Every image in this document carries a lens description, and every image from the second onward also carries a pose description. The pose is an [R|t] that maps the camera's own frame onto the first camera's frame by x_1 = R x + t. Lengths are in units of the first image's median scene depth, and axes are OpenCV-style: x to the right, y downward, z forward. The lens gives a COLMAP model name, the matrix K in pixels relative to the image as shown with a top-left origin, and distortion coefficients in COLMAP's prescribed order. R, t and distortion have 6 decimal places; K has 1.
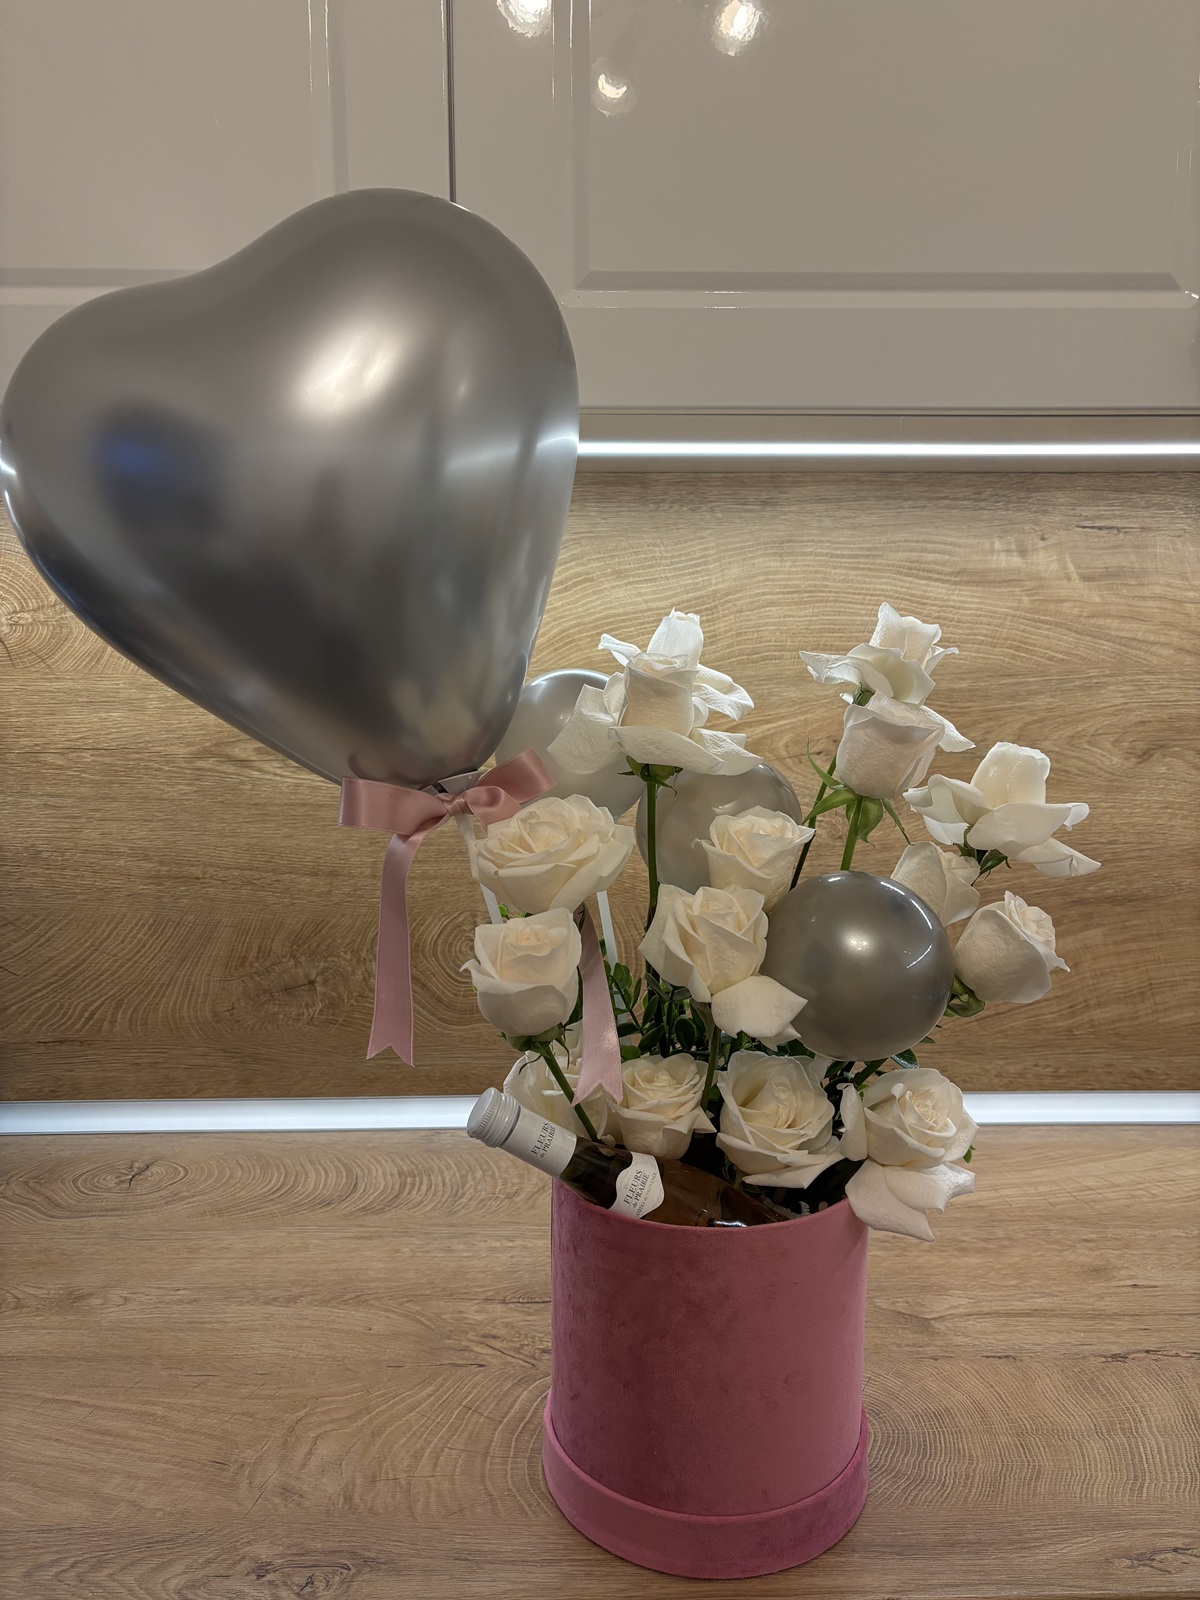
lens RADIAL K [[1240.1, 0, 597.5], [0, 1240.1, 799.0], [0, 0, 1]] dist [0.018877, -0.044976]
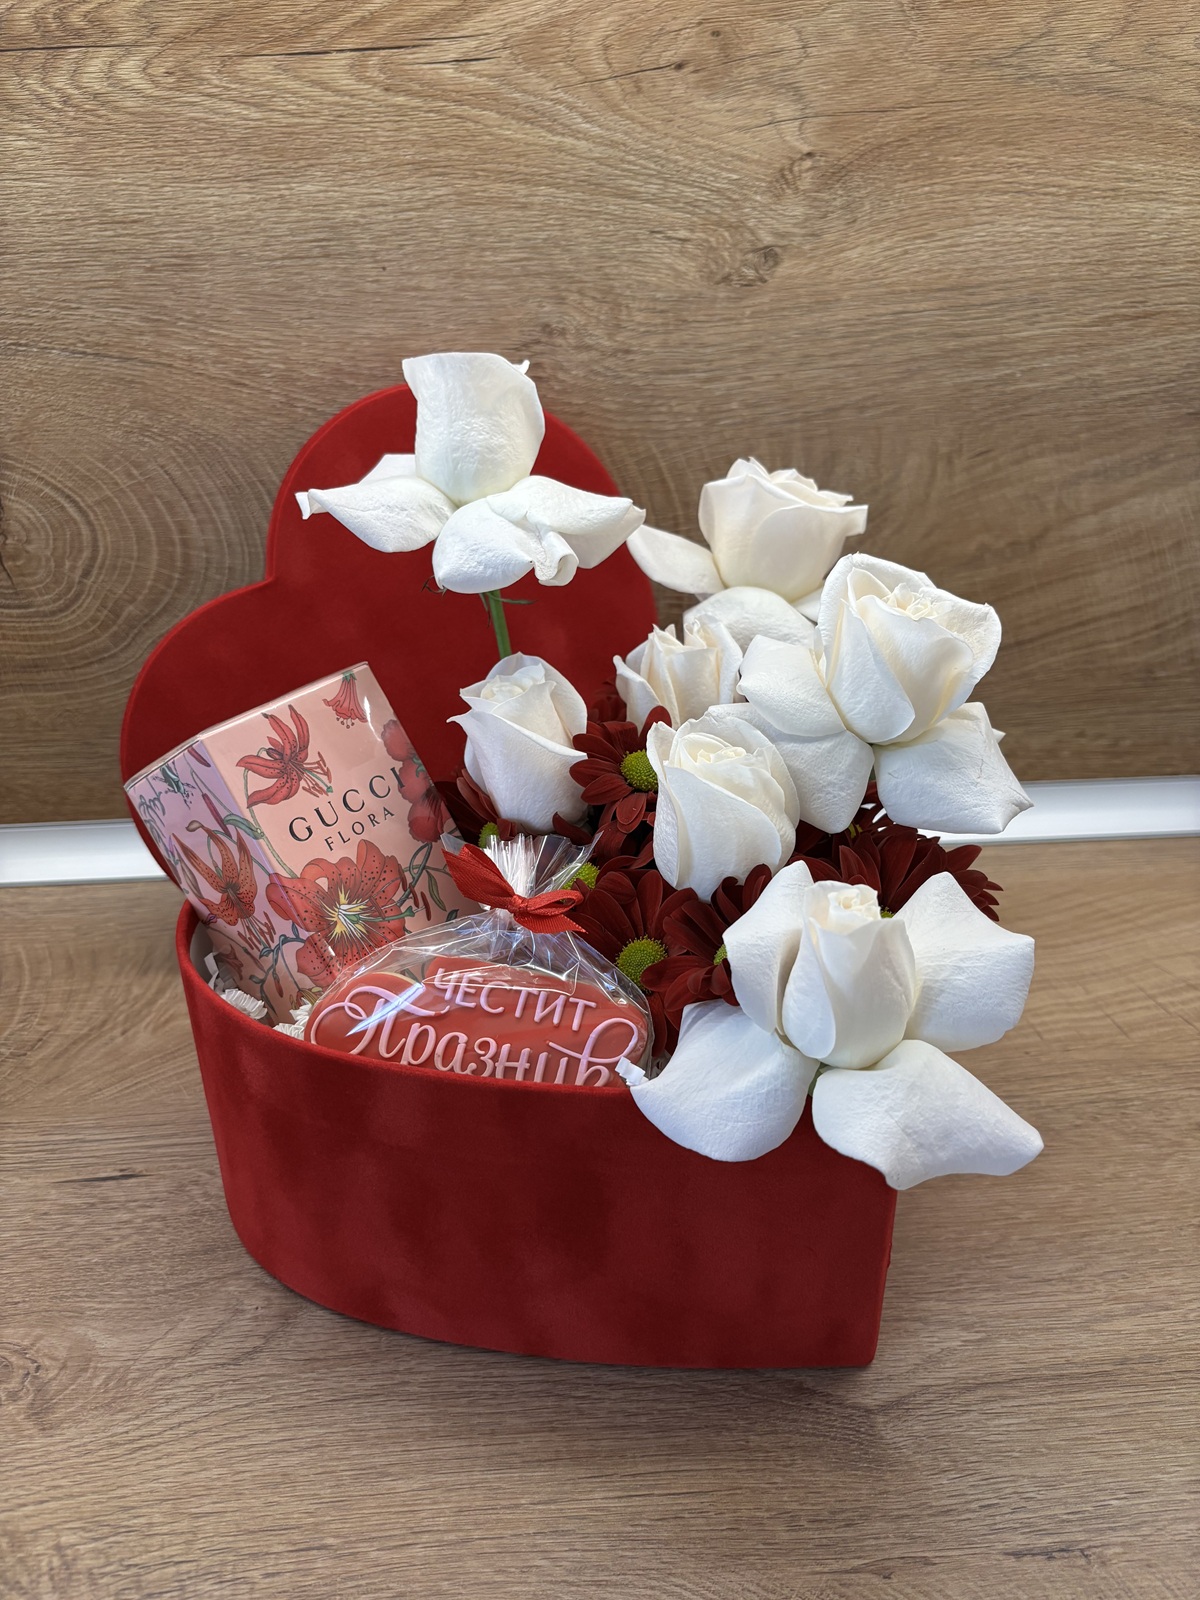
lens RADIAL K [[1240.1, 0, 597.8], [0, 1240.1, 812.0], [0, 0, 1]] dist [0.018877, -0.044976]
pose [[0.998568, -0.032460, 0.042529, 0.126101], [0.017571, 0.949799, 0.312365, 0.077683], [-0.050534, -0.311171, 0.949010, 0.515569]]
